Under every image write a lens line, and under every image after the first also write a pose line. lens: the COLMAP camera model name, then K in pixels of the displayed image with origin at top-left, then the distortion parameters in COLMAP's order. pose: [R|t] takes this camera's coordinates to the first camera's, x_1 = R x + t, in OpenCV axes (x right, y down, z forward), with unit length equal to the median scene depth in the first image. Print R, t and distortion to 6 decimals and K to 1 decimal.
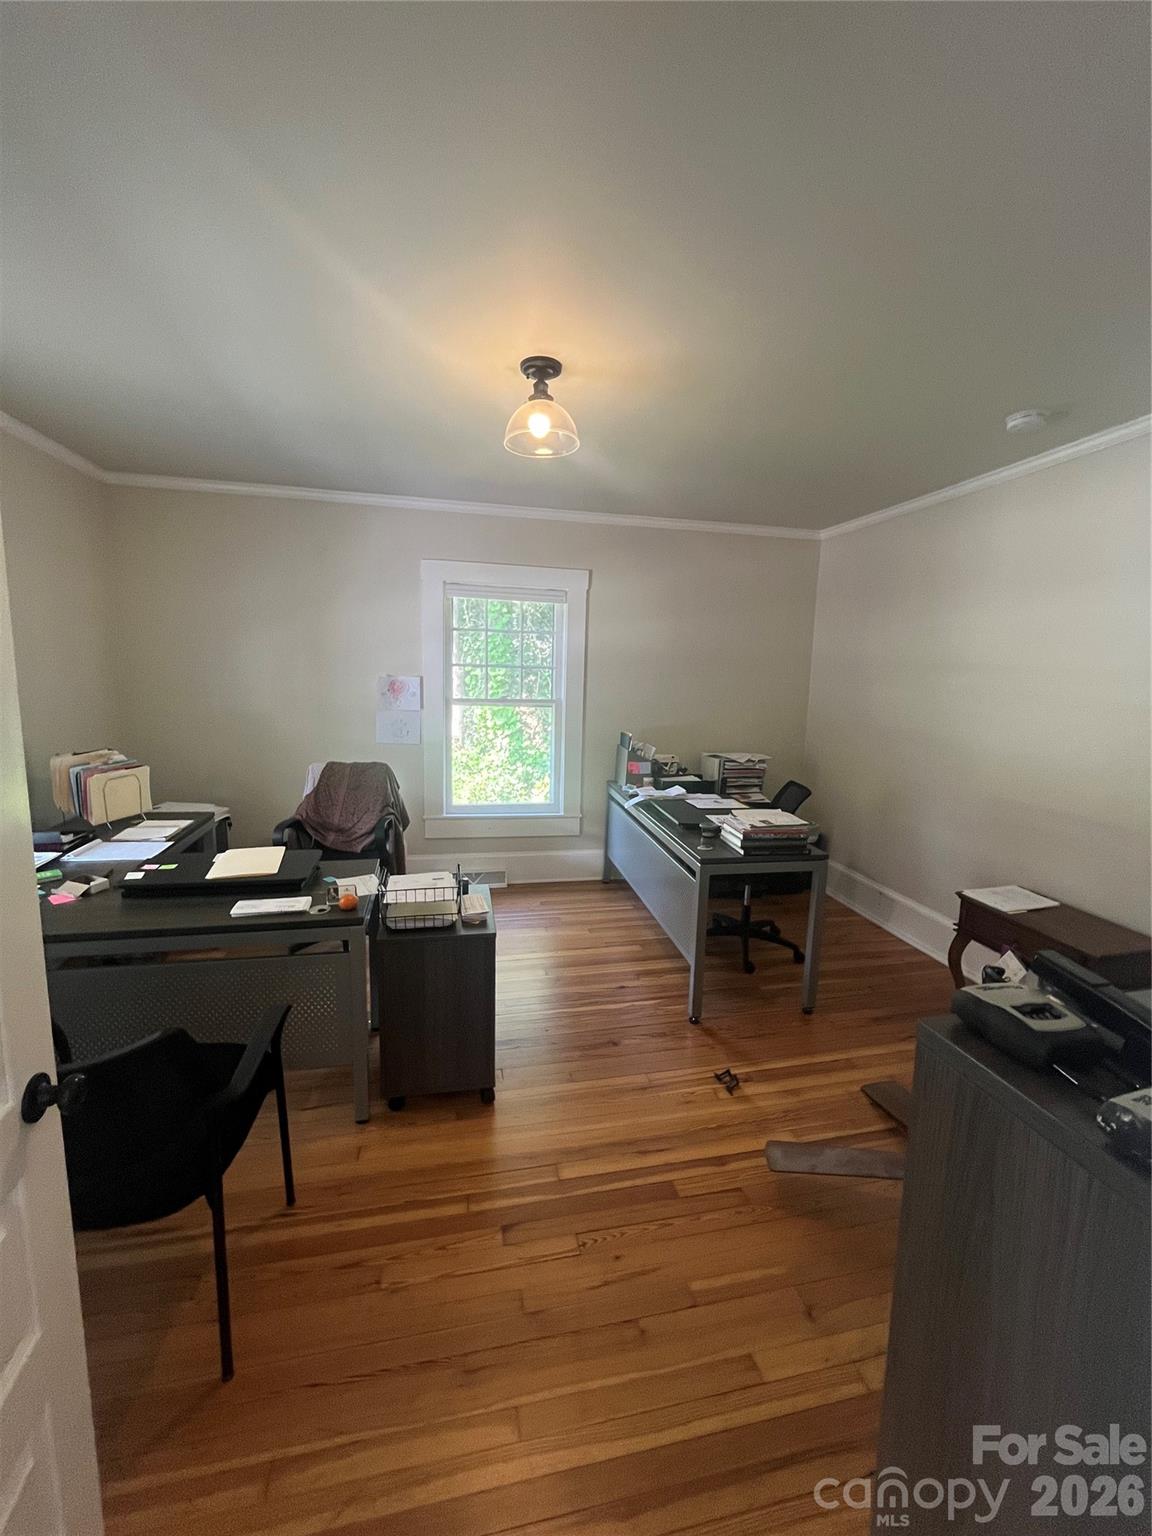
lens RADIAL K [[621.5, 0, 576.7], [0, 621.5, 765.9], [0, 0, 1]] dist [-0.004082, -0.000750]
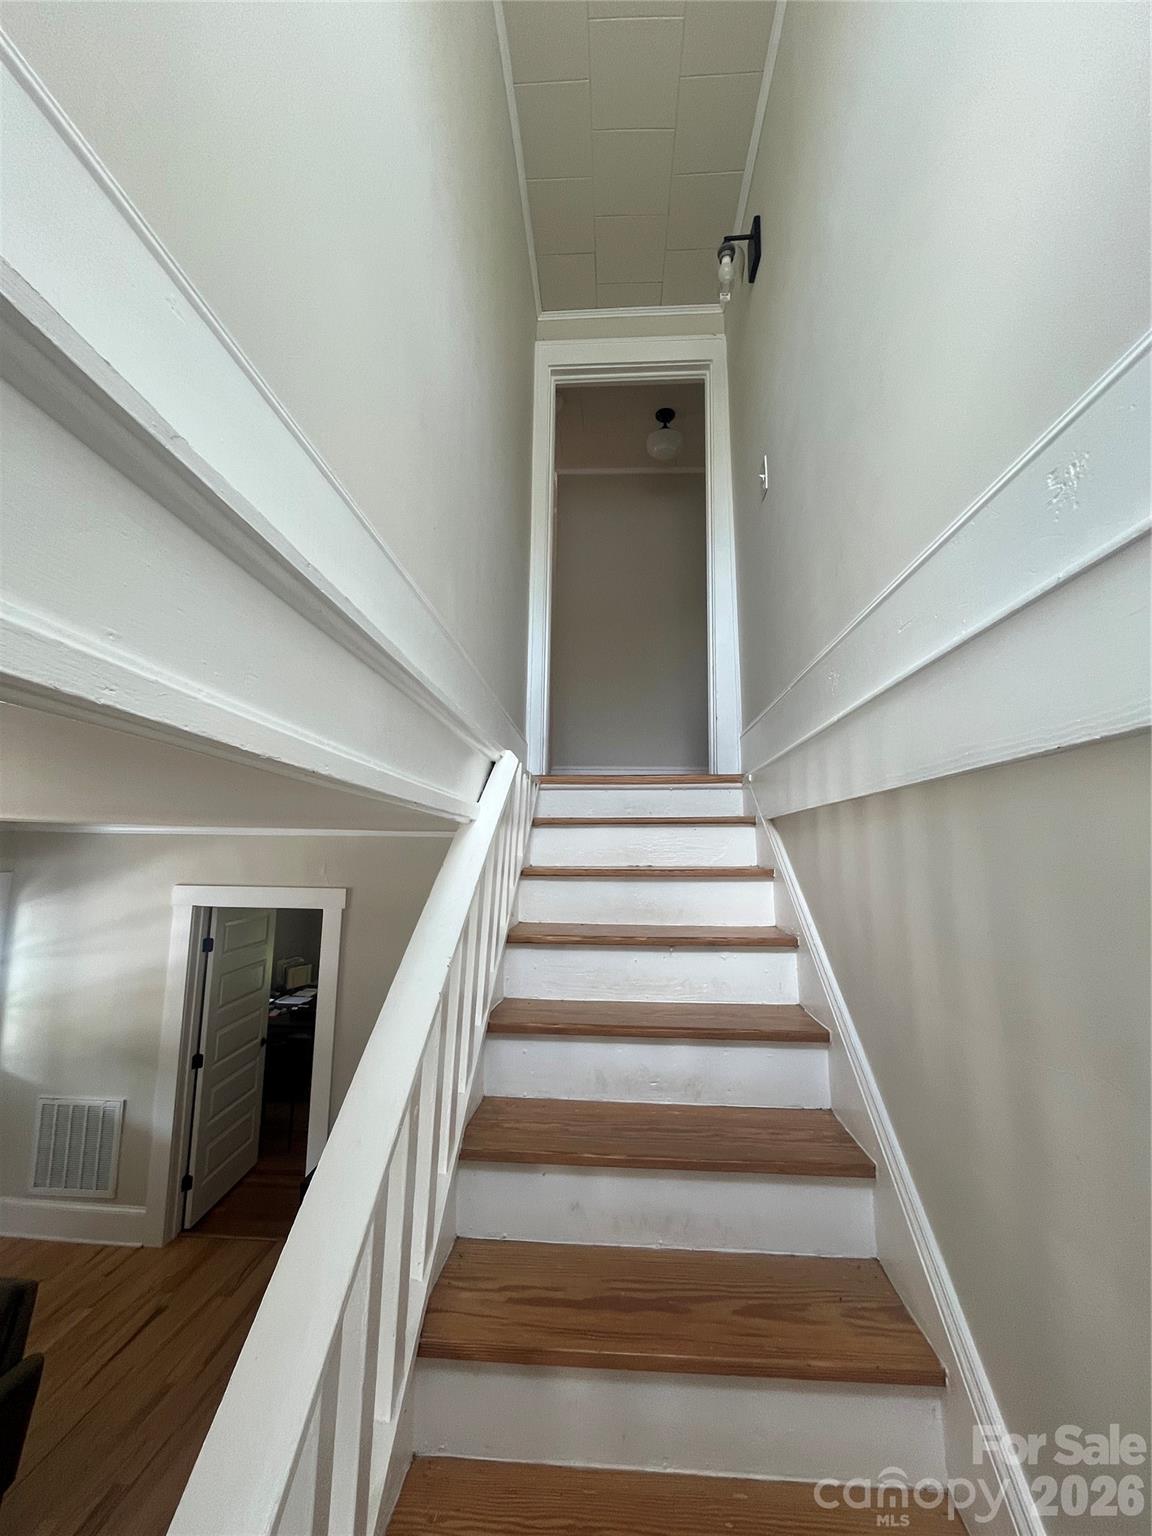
lens RADIAL K [[621.5, 0, 576.7], [0, 621.5, 765.9], [0, 0, 1]] dist [-0.004082, -0.000750]
pose [[0.961732, -0.050070, -0.269378, 0.895124], [-0.024877, 0.963143, -0.267838, -0.110270], [0.272860, 0.264289, 0.925040, -1.045031]]
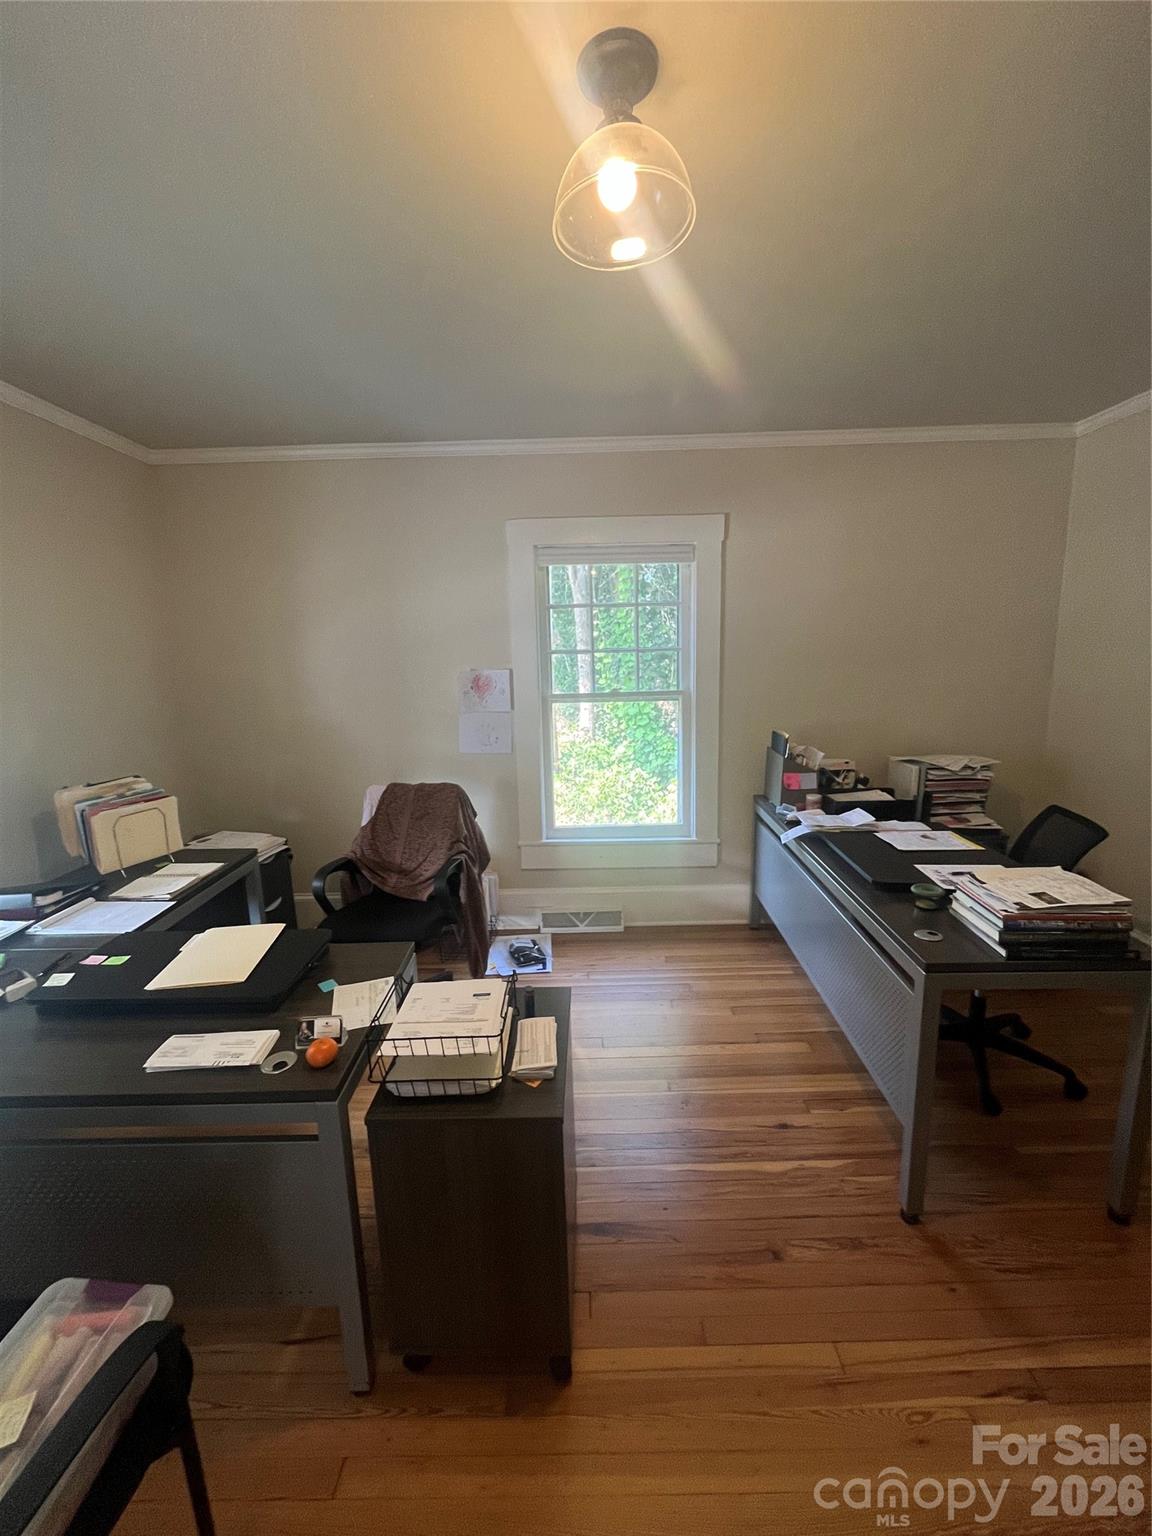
lens RADIAL K [[620.9, 0, 580.3], [0, 620.9, 767.0], [0, 0, 1]] dist [-0.001790, -0.000568]
pose [[0.975990, -0.014669, -0.217321, 0.010049], [0.020535, 0.999483, 0.024758, -0.043369], [0.216845, -0.028626, 0.975786, 0.288659]]
